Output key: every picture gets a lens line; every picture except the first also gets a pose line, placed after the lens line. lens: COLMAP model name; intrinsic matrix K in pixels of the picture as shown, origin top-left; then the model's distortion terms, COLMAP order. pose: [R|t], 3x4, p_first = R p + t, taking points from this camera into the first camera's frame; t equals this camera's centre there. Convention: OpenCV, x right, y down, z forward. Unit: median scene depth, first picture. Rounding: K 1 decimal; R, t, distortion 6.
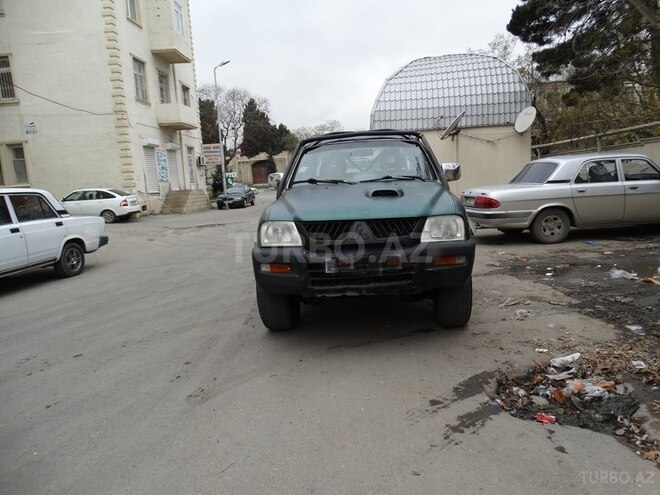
lens RADIAL K [[485.0, 0, 330.0], [0, 485.0, 247.5], [0, 0, 1]] dist [-0.001240, 0.002185]
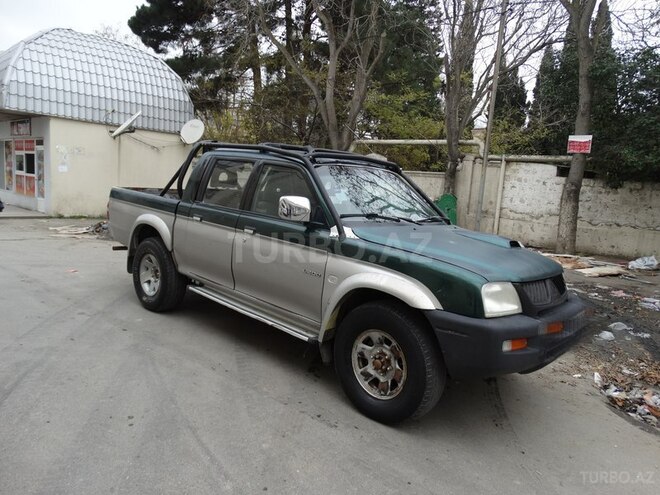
lens RADIAL K [[485.0, 0, 330.0], [0, 485.0, 247.5], [0, 0, 1]] dist [-0.001240, 0.002185]
pose [[0.594078, -0.006310, 0.804383, -0.219637], [0.006632, 0.999974, 0.002947, -0.028662], [-0.804380, 0.003584, 0.594104, 0.185853]]
